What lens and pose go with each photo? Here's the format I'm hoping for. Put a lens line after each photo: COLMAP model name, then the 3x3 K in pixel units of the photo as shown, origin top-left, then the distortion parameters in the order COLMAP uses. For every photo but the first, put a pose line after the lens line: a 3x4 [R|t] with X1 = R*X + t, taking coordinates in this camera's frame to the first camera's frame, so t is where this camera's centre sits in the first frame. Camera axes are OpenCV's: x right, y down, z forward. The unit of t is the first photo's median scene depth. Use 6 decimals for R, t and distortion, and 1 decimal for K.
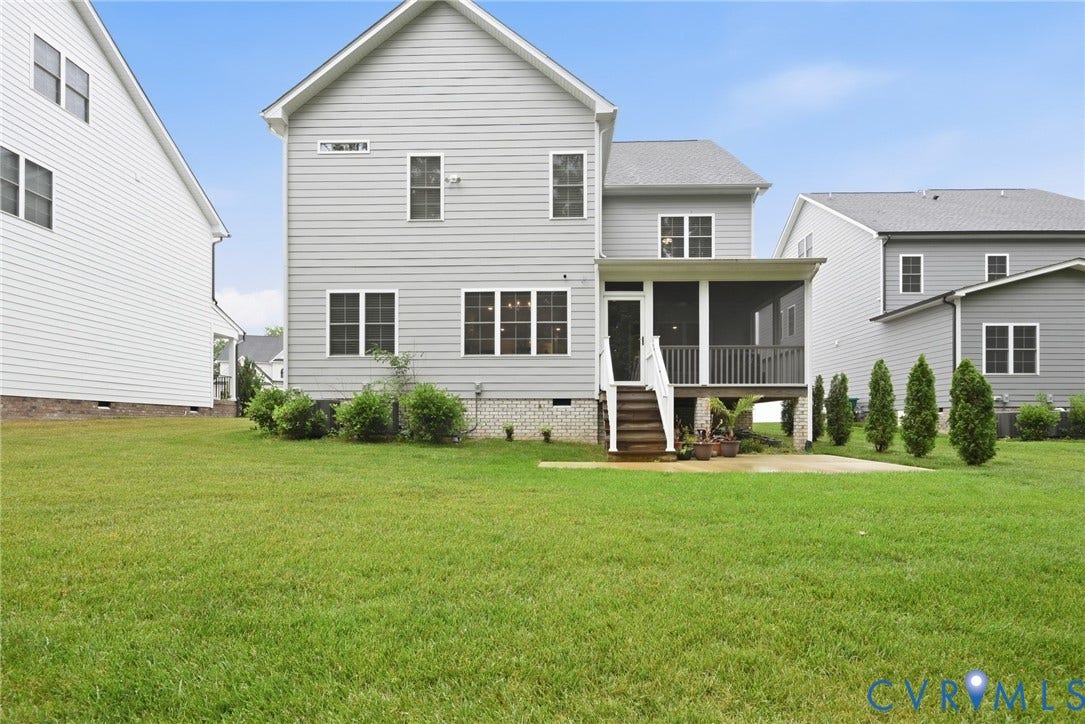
lens RADIAL K [[540.4, 0, 543.0], [0, 540.4, 429.4], [0, 0, 1]] dist [-0.019287, 0.000540]
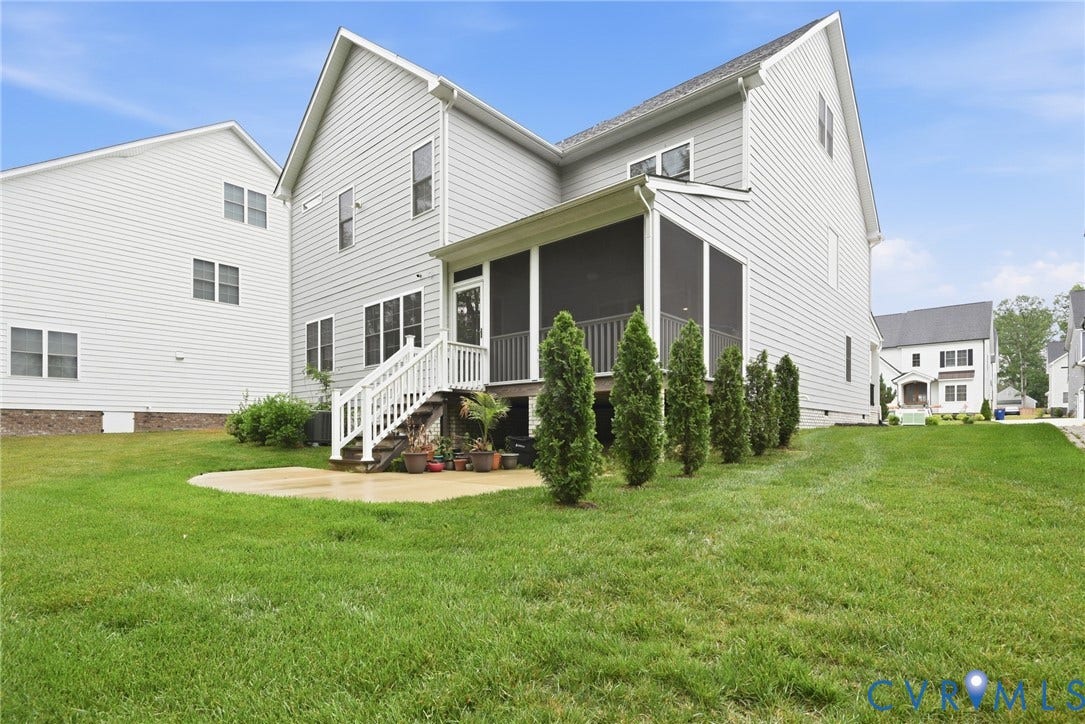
lens RADIAL K [[540.4, 0, 543.0], [0, 540.4, 429.4], [0, 0, 1]] dist [-0.019287, 0.000540]
pose [[0.763586, -0.002986, -0.645700, 0.814407], [-0.005154, 0.999929, -0.010719, -0.002667], [0.645686, 0.011513, 0.763516, 0.412108]]
